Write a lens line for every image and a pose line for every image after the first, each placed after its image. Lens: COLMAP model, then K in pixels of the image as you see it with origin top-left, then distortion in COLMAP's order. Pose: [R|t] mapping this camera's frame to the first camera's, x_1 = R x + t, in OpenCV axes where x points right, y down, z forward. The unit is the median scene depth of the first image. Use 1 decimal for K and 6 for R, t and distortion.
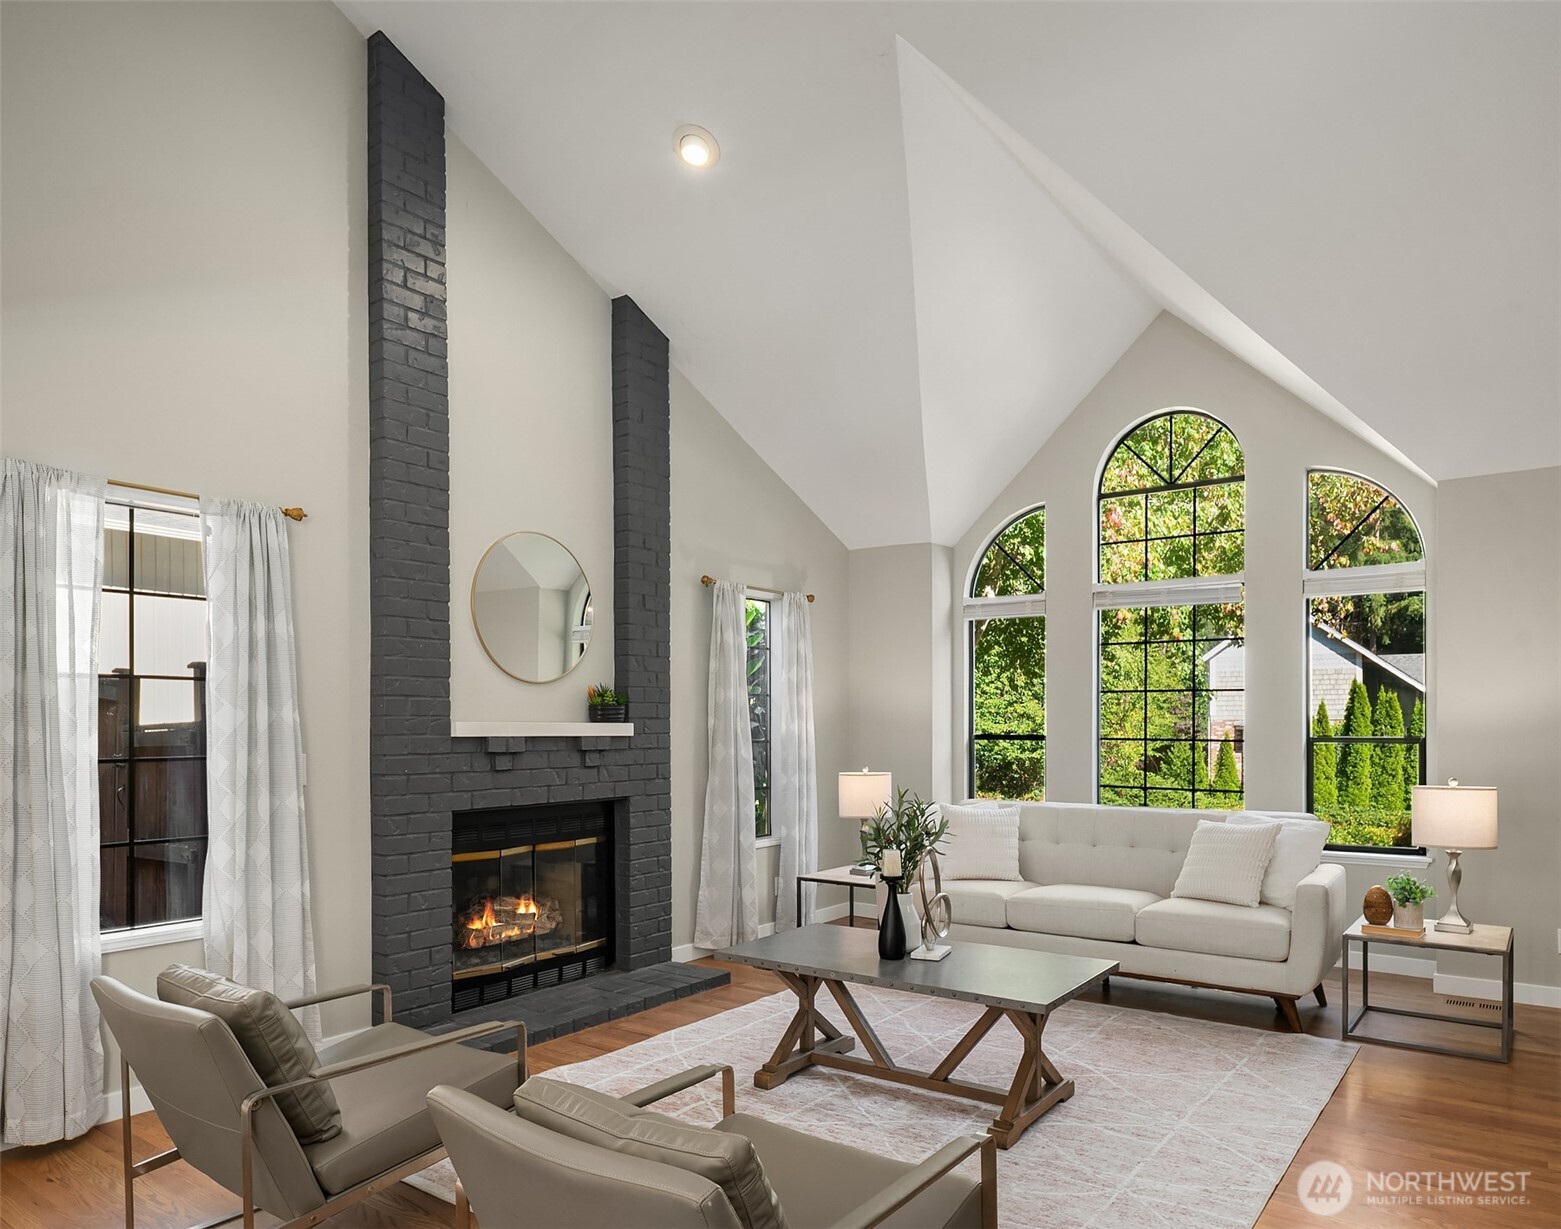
lens RADIAL K [[1044.4, 0, 793.2], [0, 1044.4, 723.1], [0, 0, 1]] dist [0.001945, -0.004126]
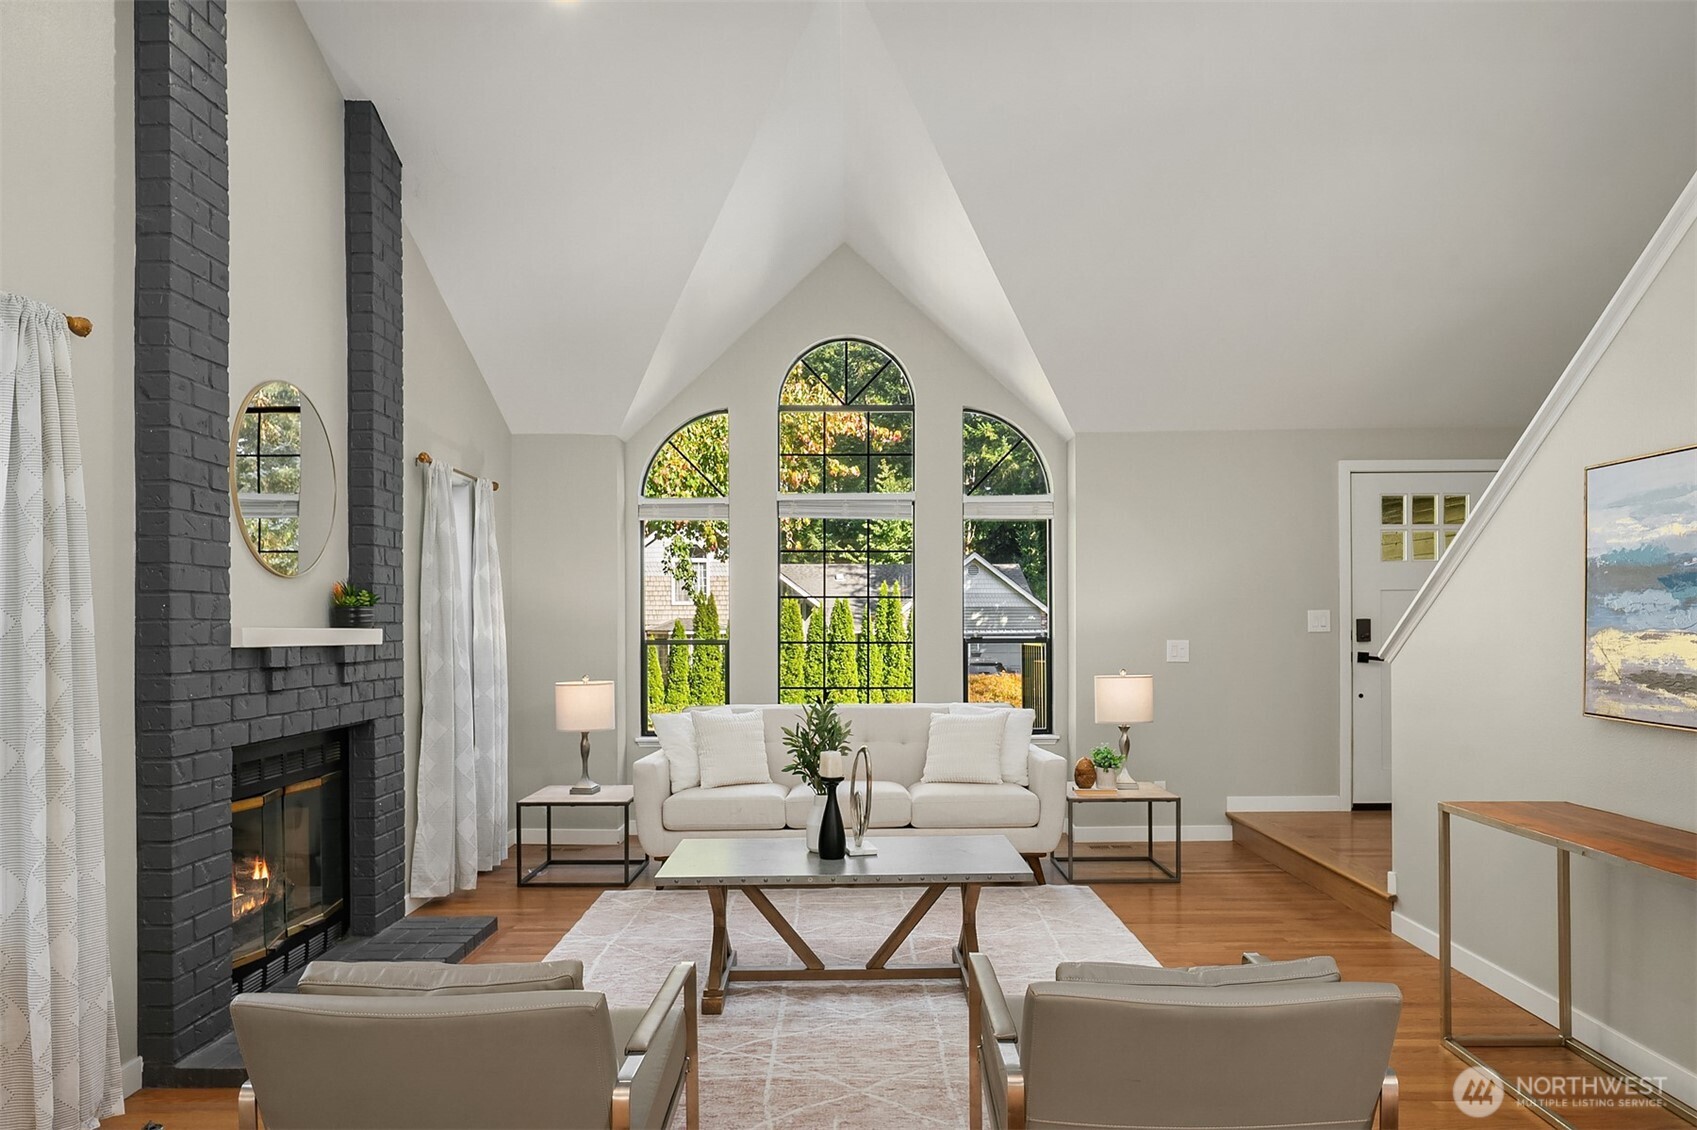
lens RADIAL K [[1120.6, 0, 866.1], [0, 1120.6, 629.2], [0, 0, 1]] dist [-0.014993, 0.003276]
pose [[0.801204, -0.004841, 0.598372, -0.393387], [0.004645, 0.999987, 0.001870, 0.000442], [-0.598373, 0.001281, 0.801216, 0.081367]]
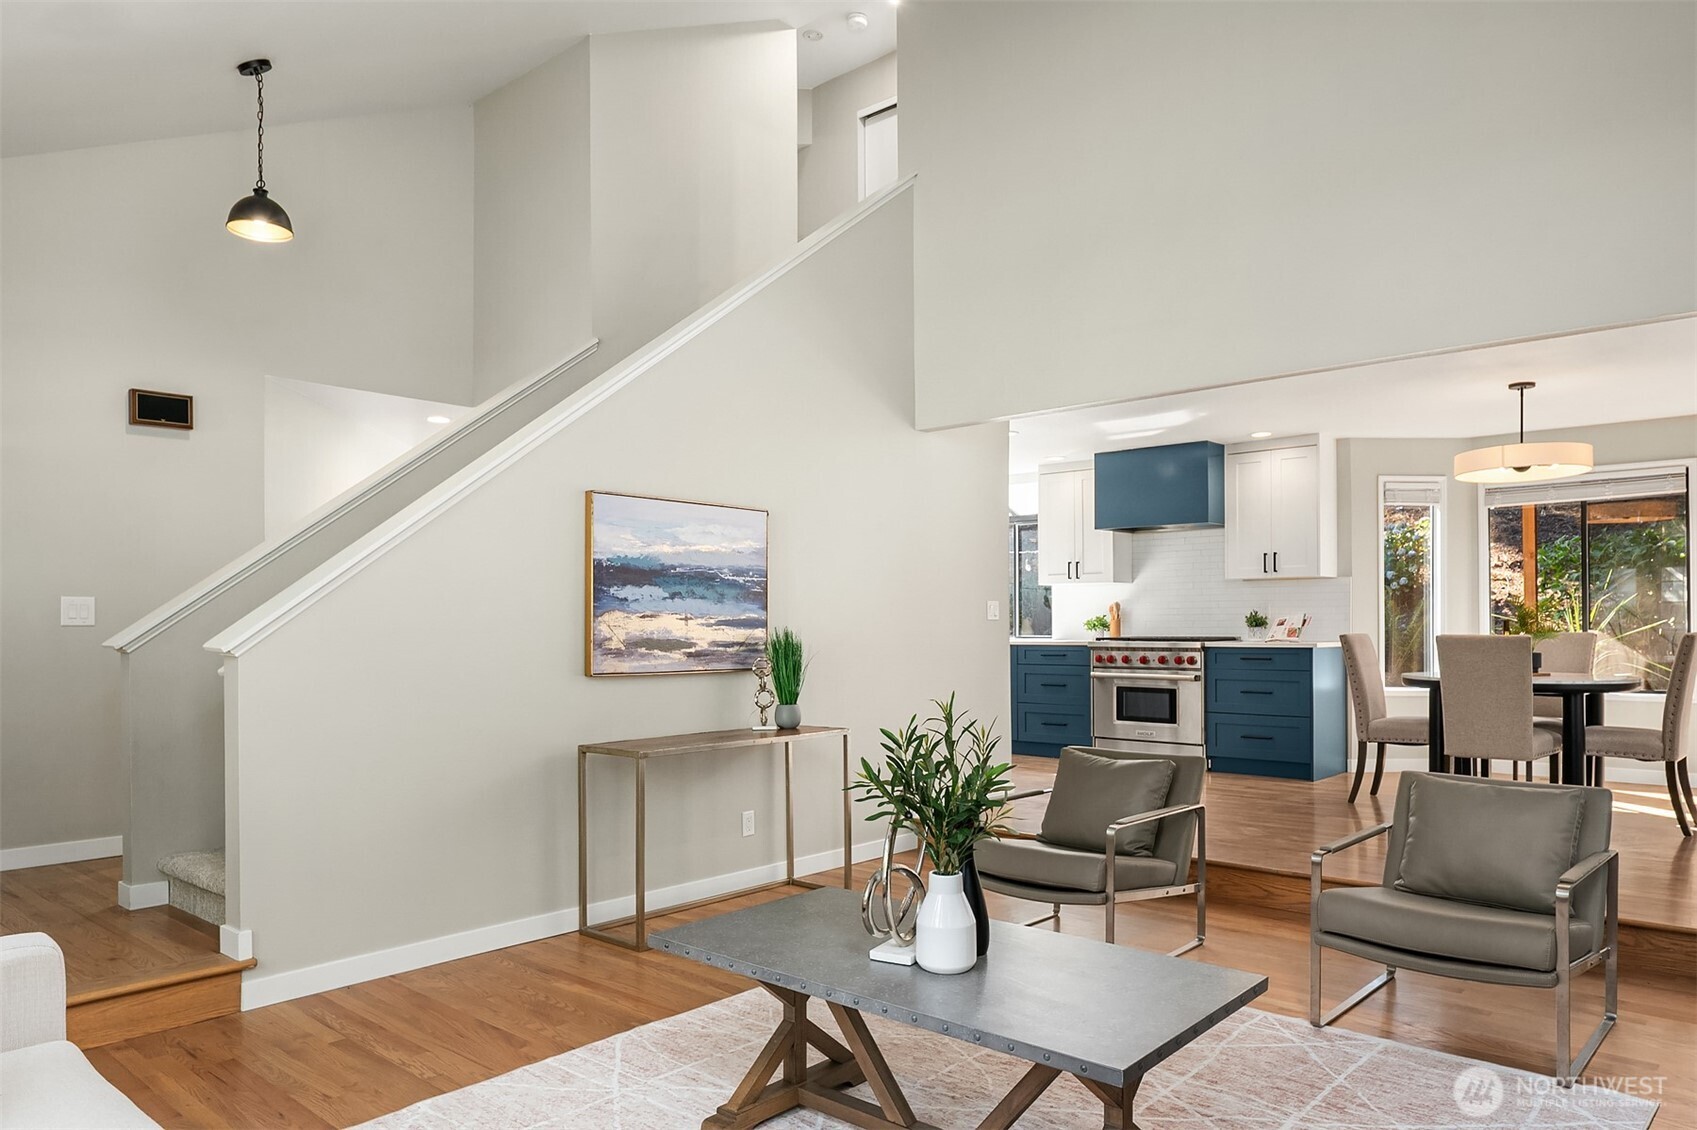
lens RADIAL K [[1120.6, 0, 852.9], [0, 1120.6, 615.4], [0, 0, 1]] dist [-0.014993, 0.003276]
pose [[-0.995787, 0.009041, 0.091245, 0.080975], [0.008521, 0.999945, -0.006084, 0.014700], [-0.091295, -0.005281, -0.995810, 1.280154]]
